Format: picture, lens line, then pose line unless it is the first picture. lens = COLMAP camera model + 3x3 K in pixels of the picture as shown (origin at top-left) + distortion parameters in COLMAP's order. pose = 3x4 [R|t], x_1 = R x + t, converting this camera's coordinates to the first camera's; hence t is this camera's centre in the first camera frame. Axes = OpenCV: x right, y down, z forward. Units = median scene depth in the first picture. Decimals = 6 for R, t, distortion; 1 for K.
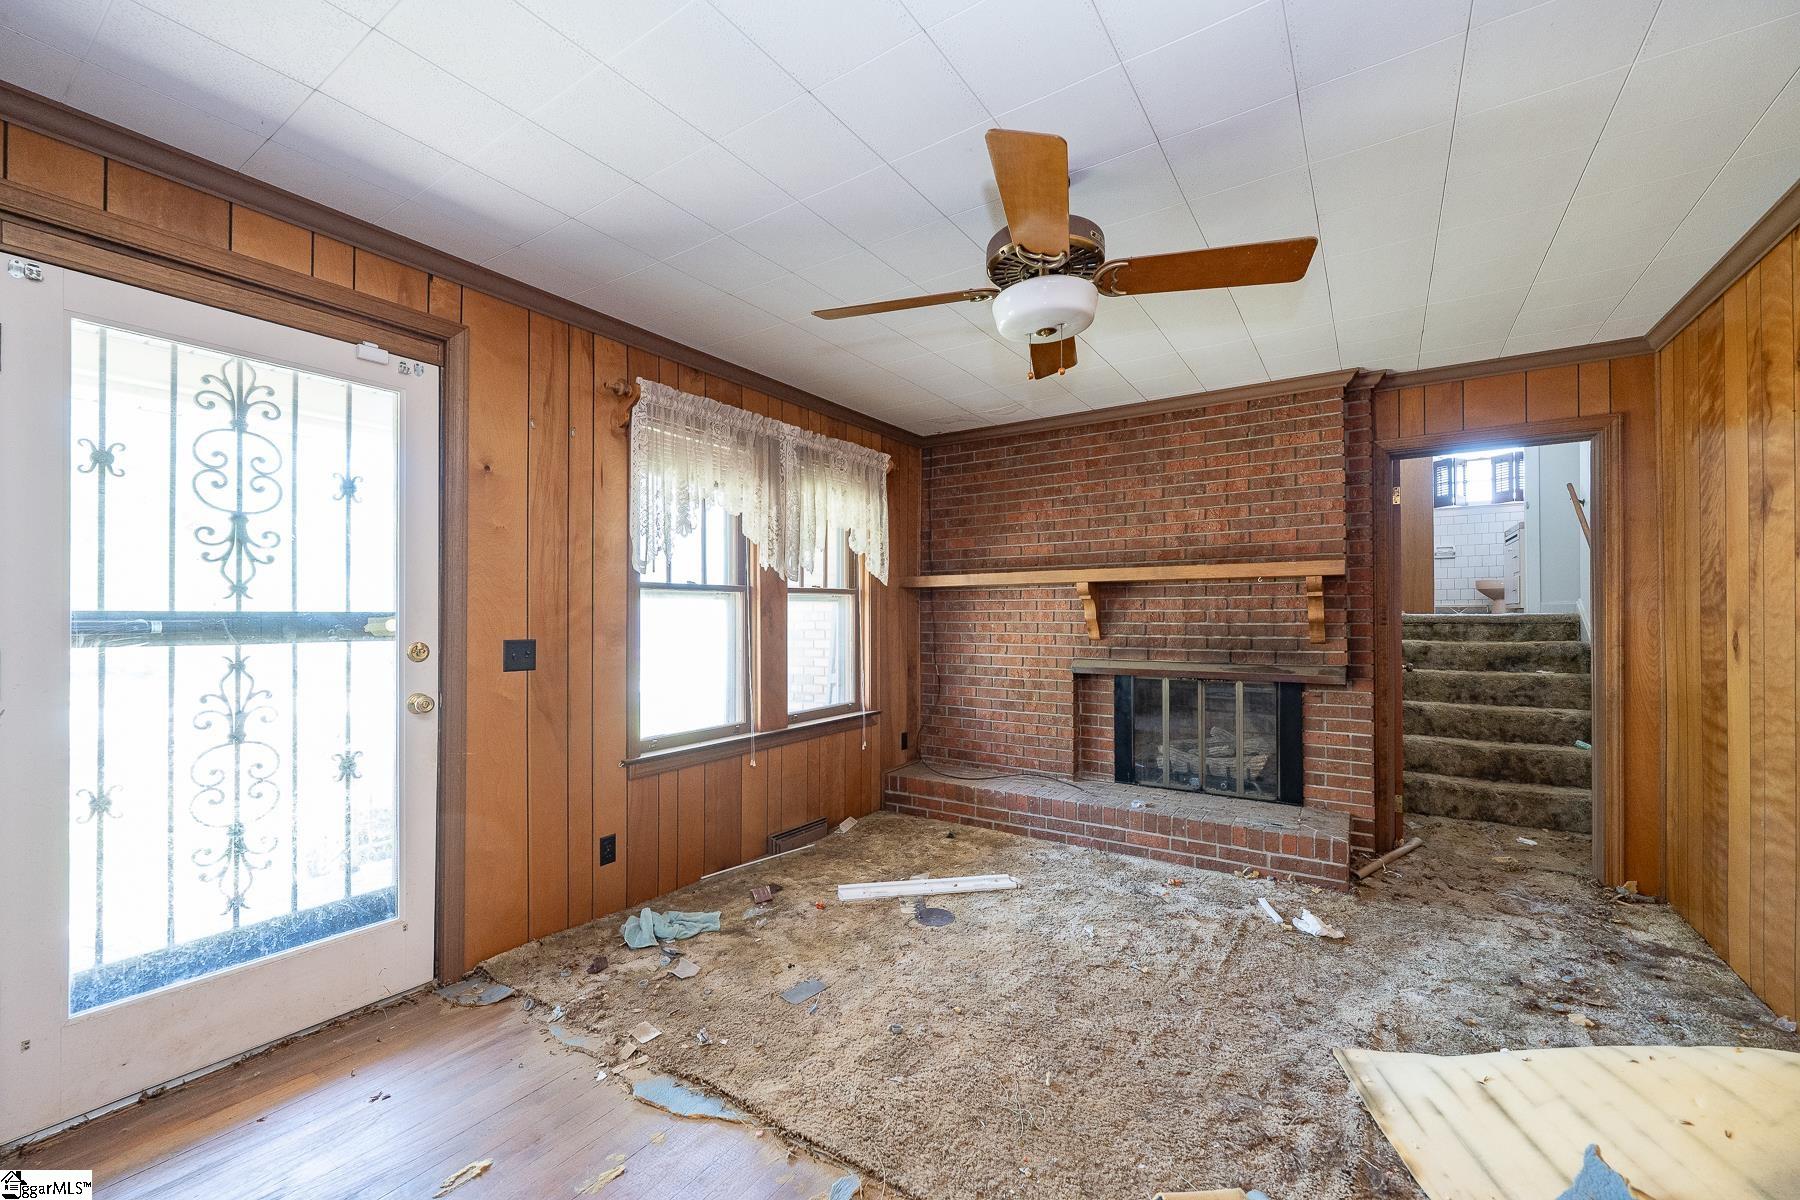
lens RADIAL K [[709.5, 0, 903.3], [0, 709.5, 610.6], [0, 0, 1]] dist [0.000492, -0.000005]
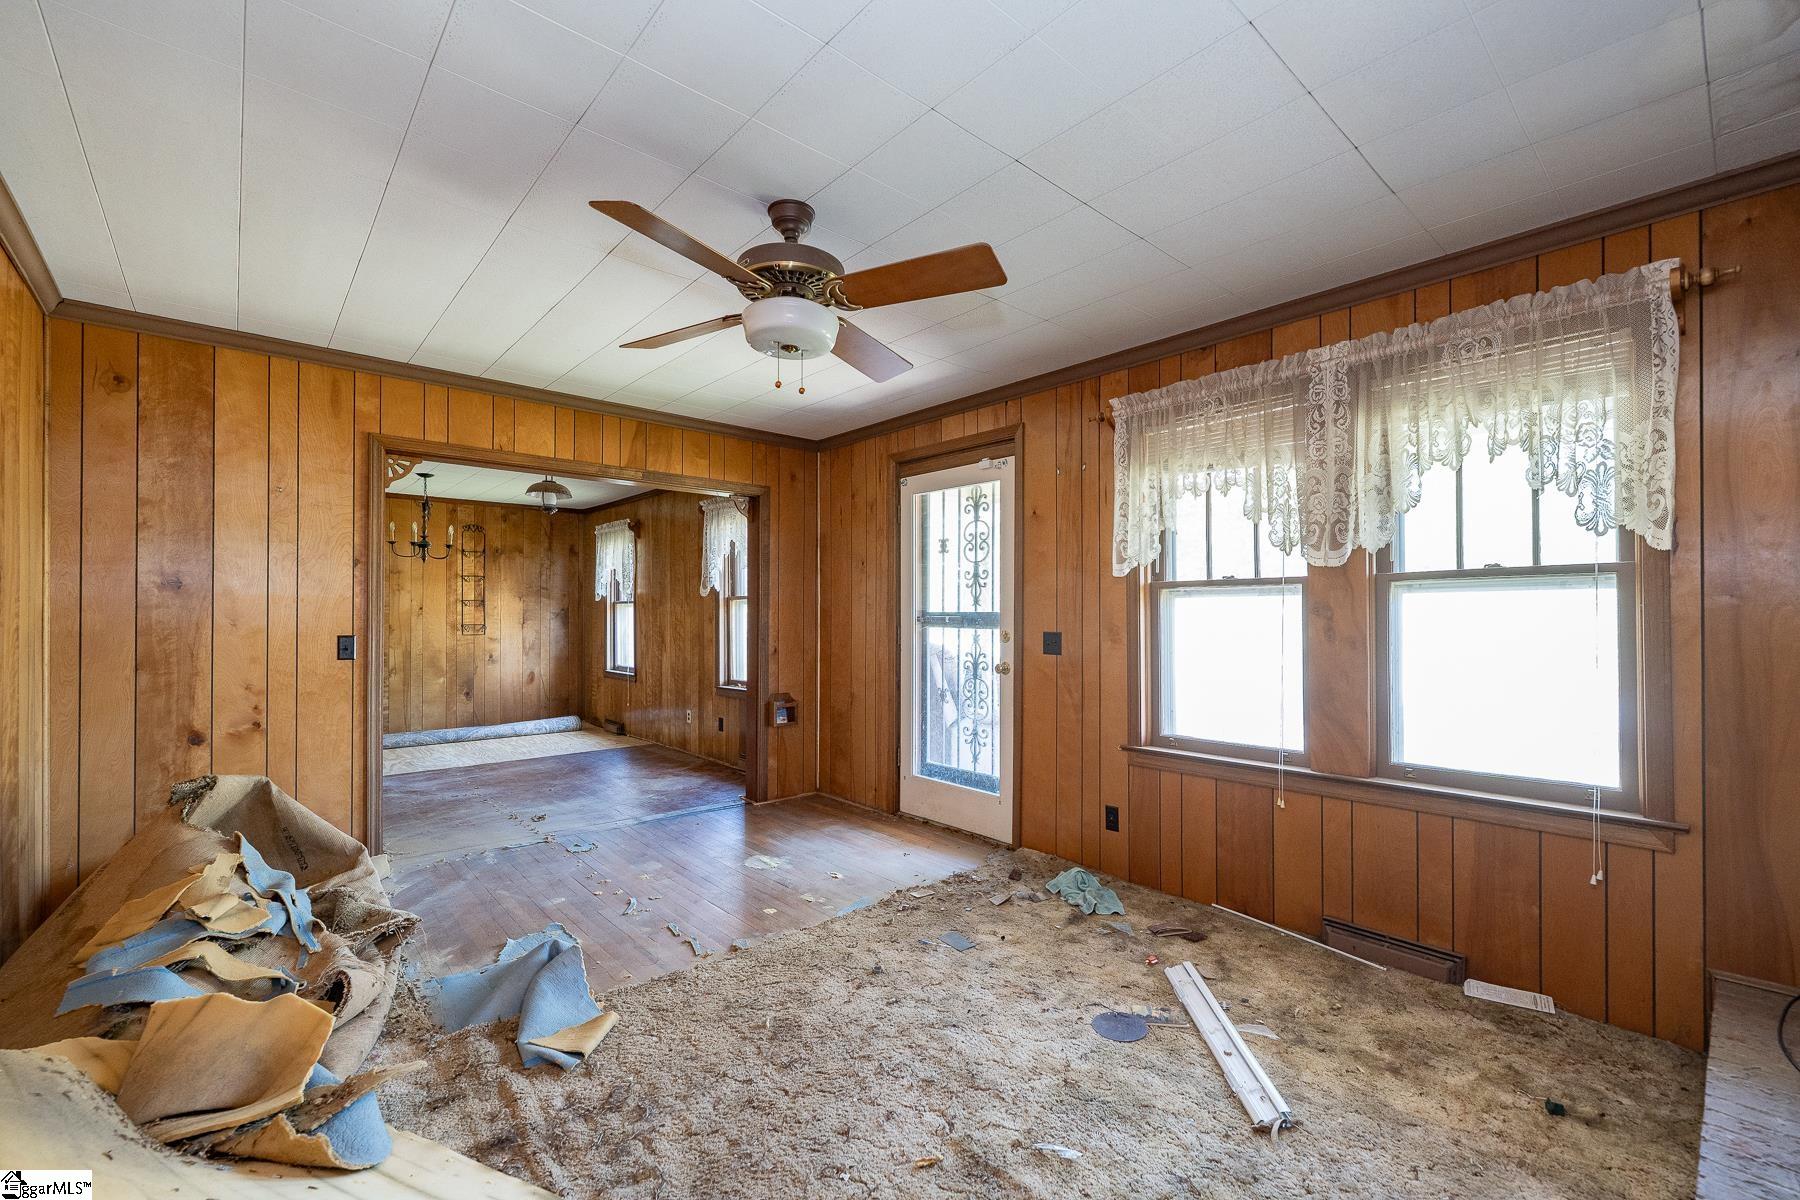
lens RADIAL K [[770.9, 0, 911.8], [0, 770.9, 608.3], [0, 0, 1]] dist [0.000734, 0.000161]
pose [[-0.249294, -0.005621, -0.968412, 0.972944], [0.006499, 0.999951, -0.007478, 0.004961], [0.968406, -0.008158, -0.249245, 1.110870]]
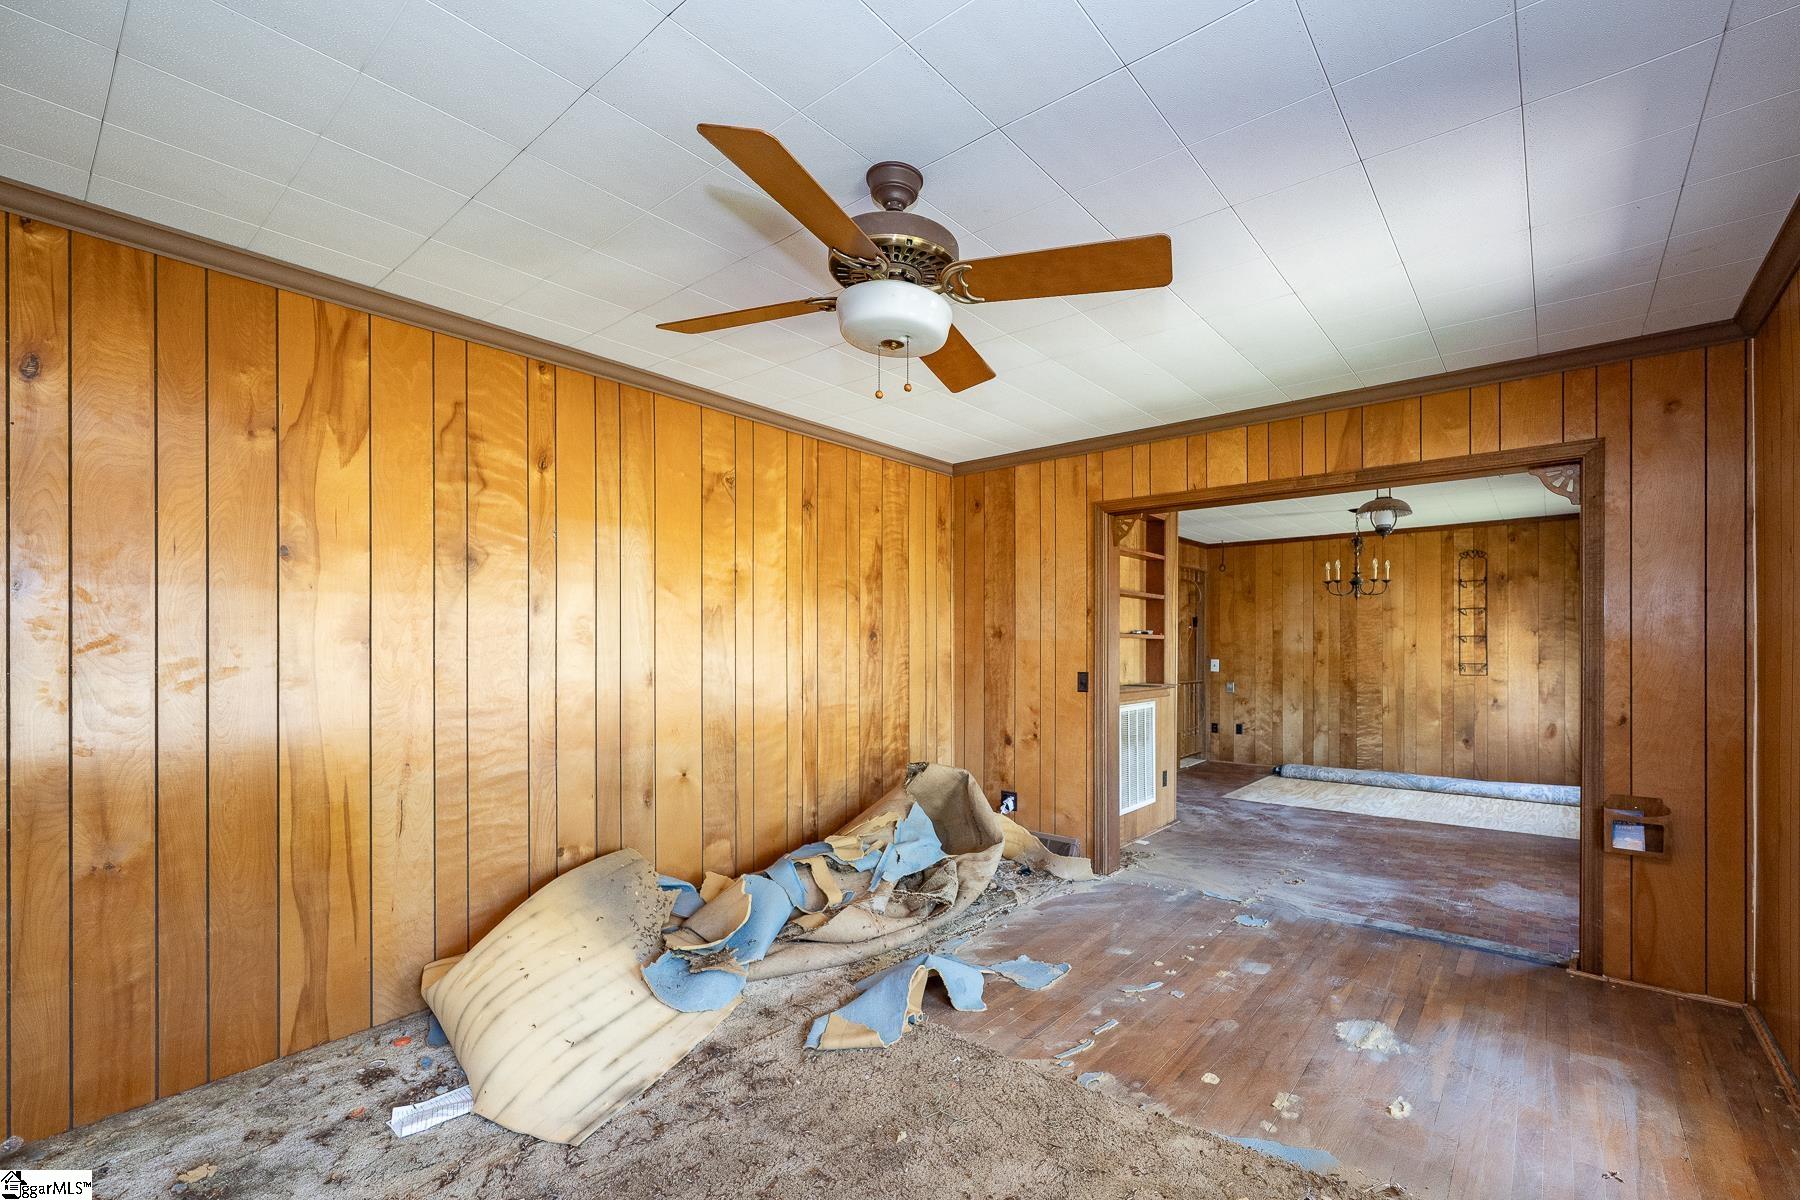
lens RADIAL K [[764.6, 0, 951.8], [0, 764.6, 646.5], [0, 0, 1]] dist [-0.002582, -0.000429]
pose [[-0.996650, 0.003505, 0.081713, 0.032558], [0.002768, 0.999955, -0.009126, -0.004794], [-0.081741, -0.008869, -0.996614, 1.479276]]
